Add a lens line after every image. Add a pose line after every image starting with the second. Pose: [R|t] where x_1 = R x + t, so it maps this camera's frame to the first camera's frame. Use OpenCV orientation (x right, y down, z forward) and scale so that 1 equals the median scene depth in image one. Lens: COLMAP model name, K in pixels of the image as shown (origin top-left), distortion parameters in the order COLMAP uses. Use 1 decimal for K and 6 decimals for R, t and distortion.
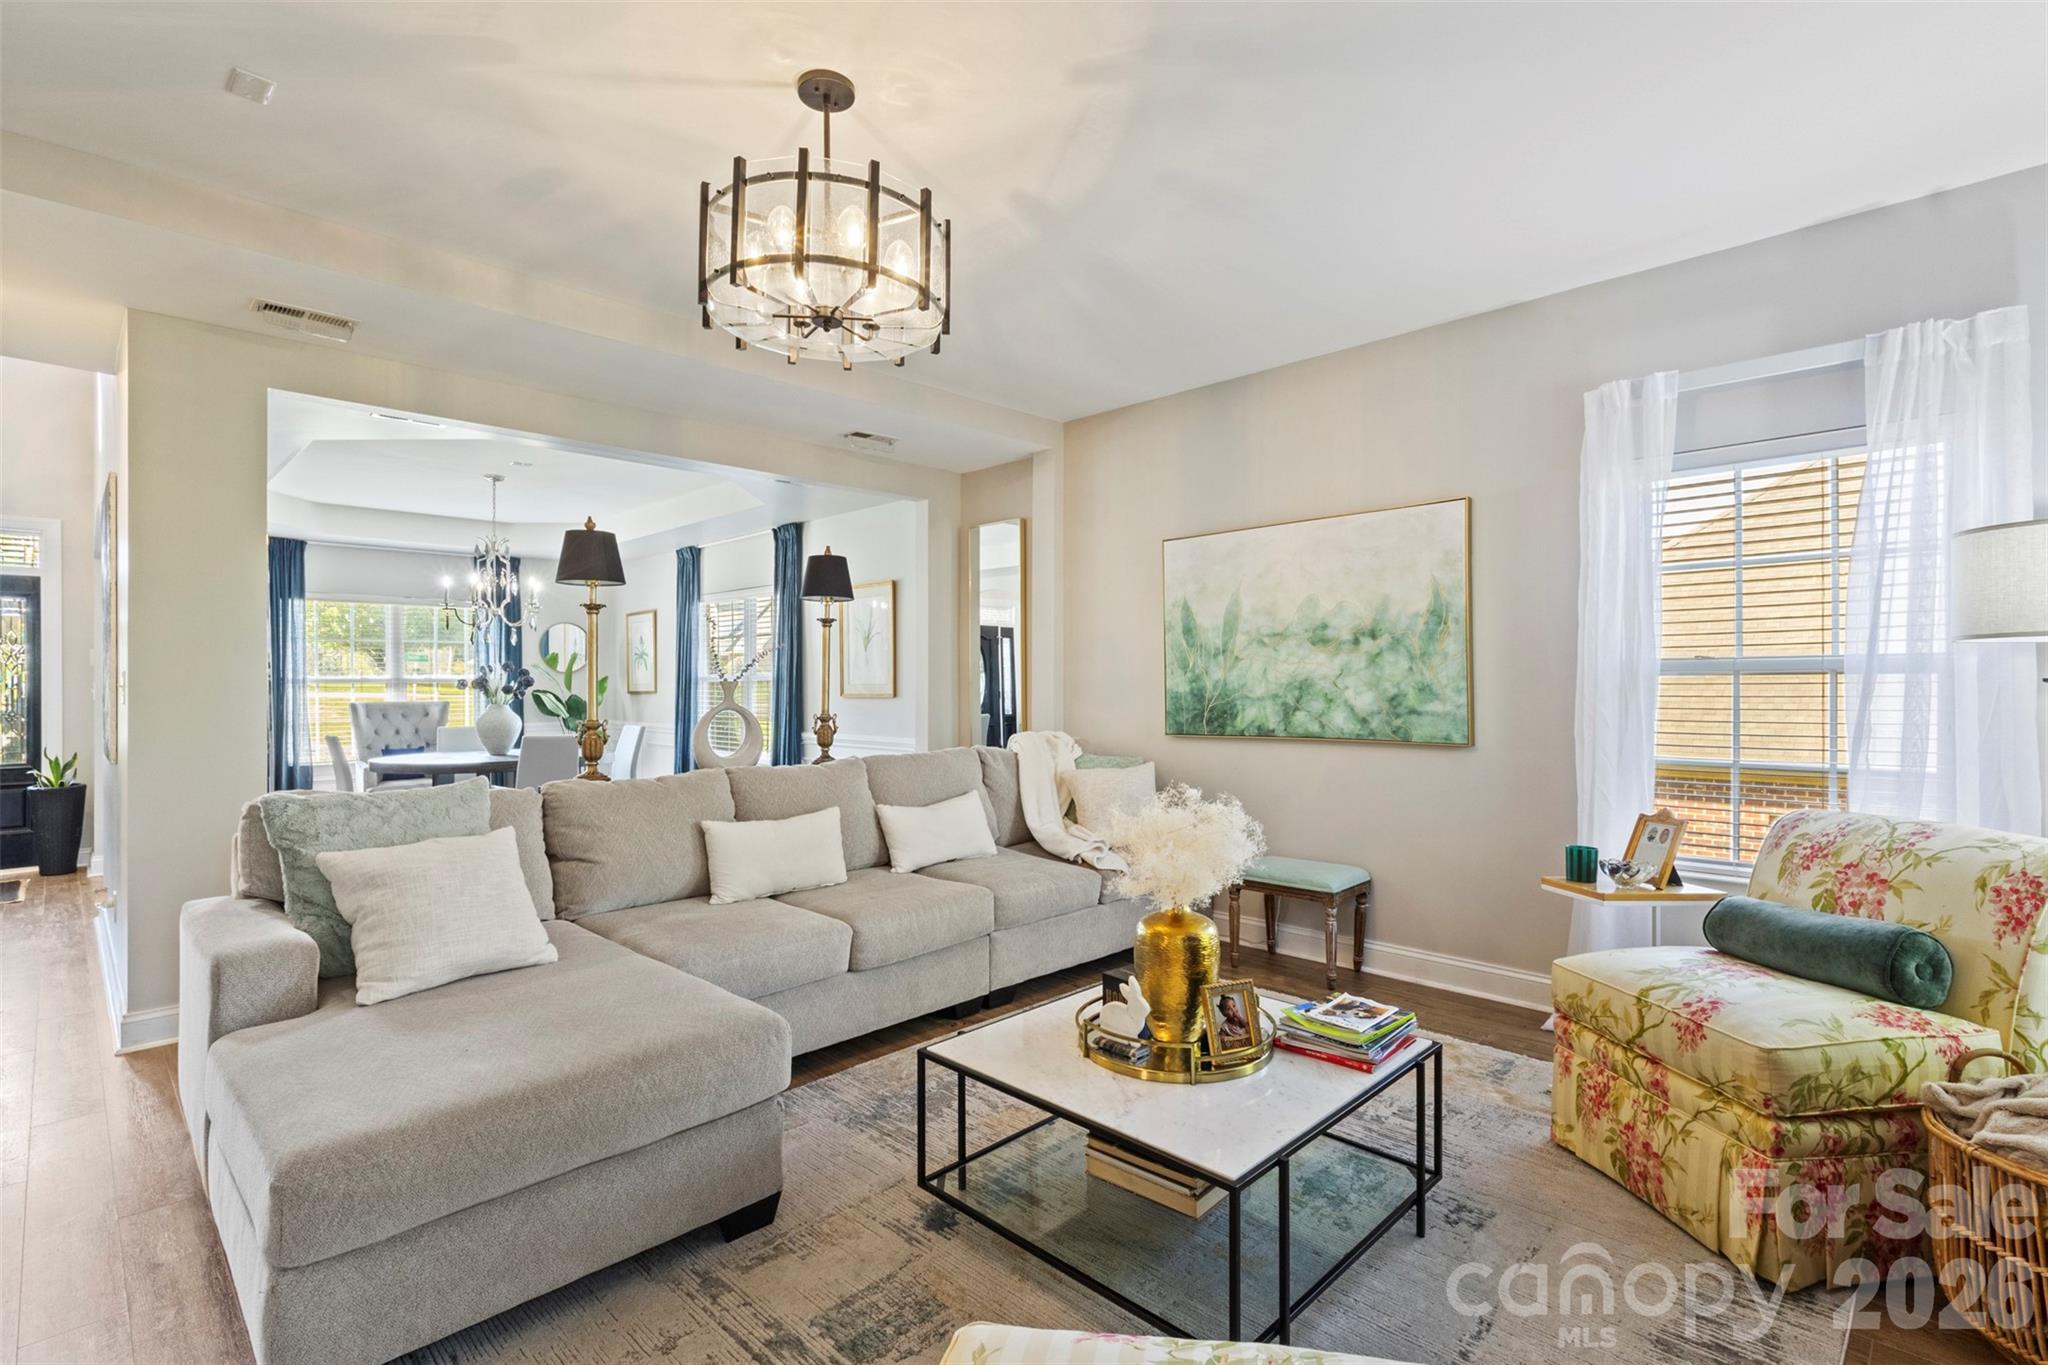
lens RADIAL K [[952.0, 0, 1018.9], [0, 952.0, 672.9], [0, 0, 1]] dist [0.001939, 0.000660]
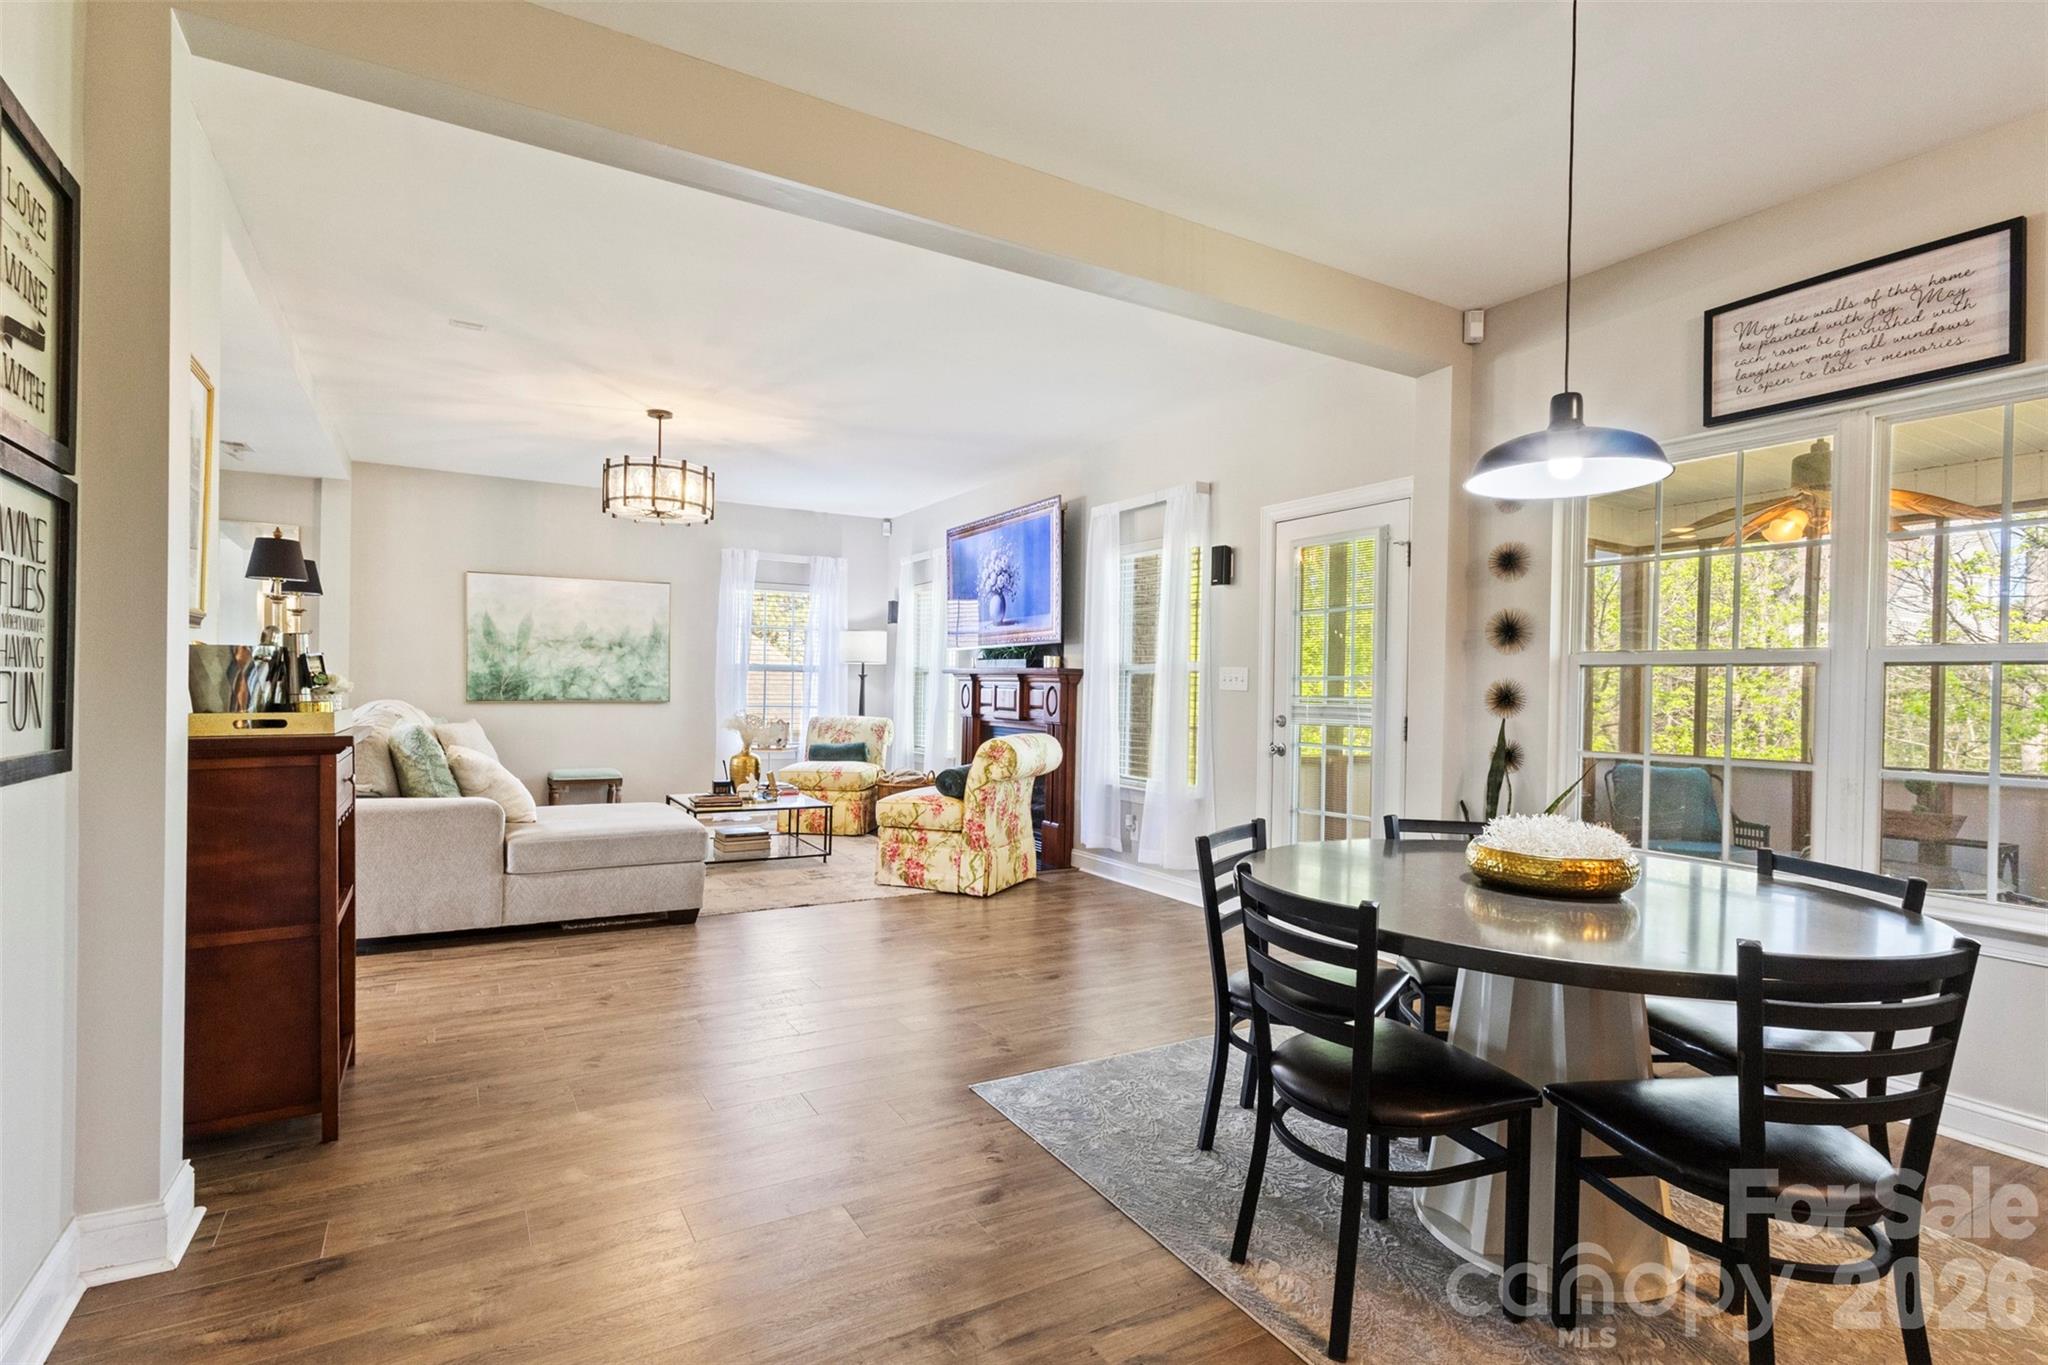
lens RADIAL K [[983.2, 0, 1027.3], [0, 983.2, 696.2], [0, 0, 1]] dist [0.001625, 0.000229]
pose [[0.248616, -0.002604, 0.968599, -1.289680], [-0.028999, 0.999528, 0.010130, 0.017499], [-0.968168, -0.030607, 0.248423, -0.274751]]
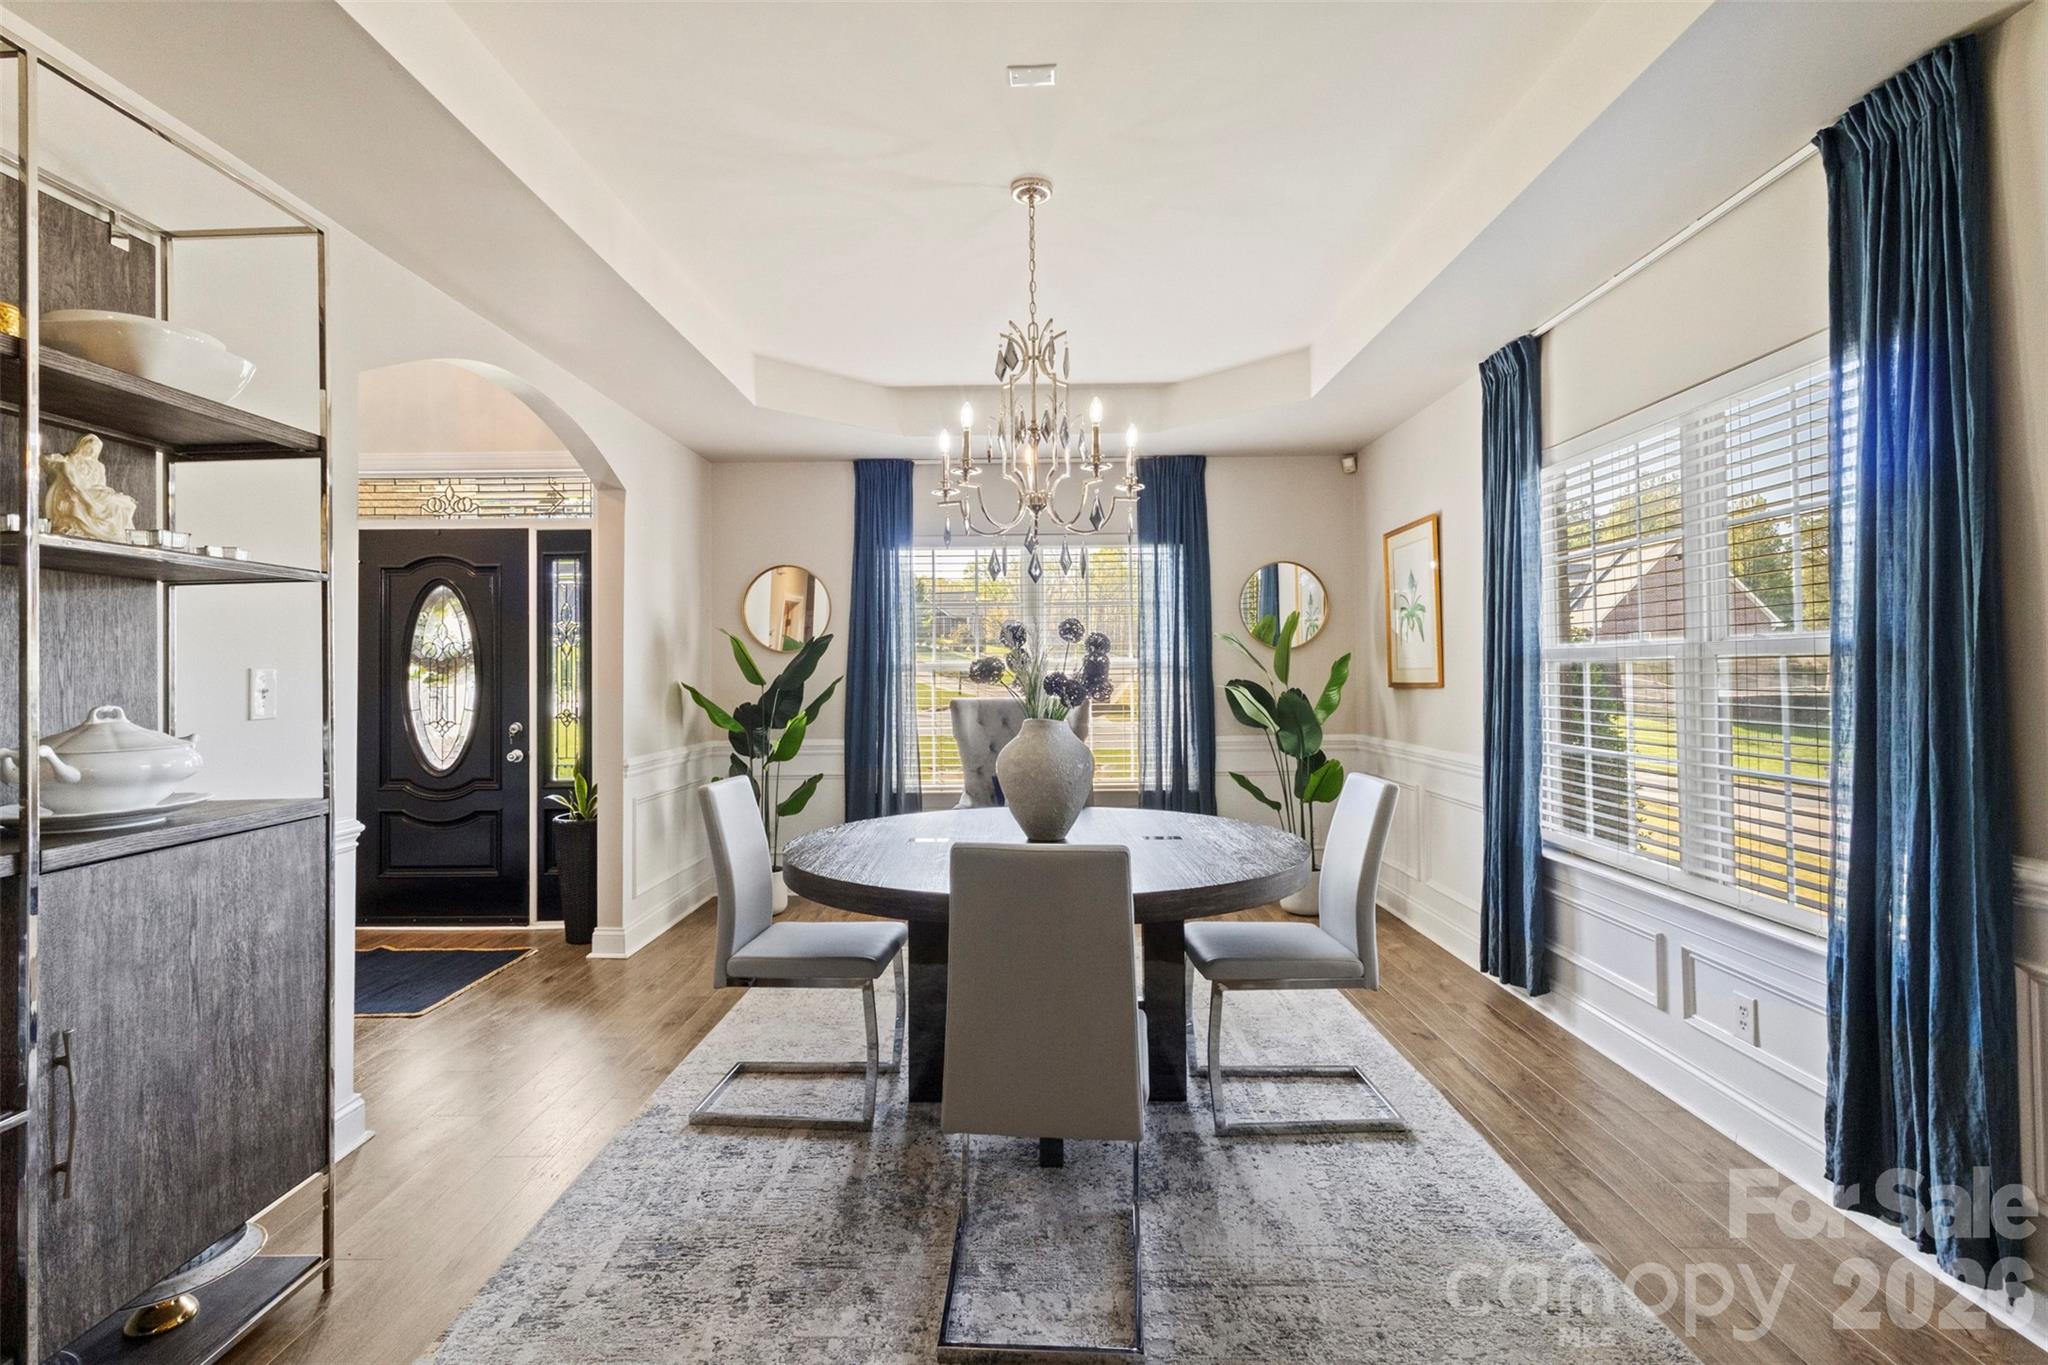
lens RADIAL K [[952.0, 0, 1018.9], [0, 952.0, 672.9], [0, 0, 1]] dist [0.001939, 0.000660]
pose [[0.692362, -0.005510, -0.721529, -0.391065], [0.018071, 0.999790, 0.009706, 0.011903], [0.721324, -0.019759, 0.692316, 1.102707]]
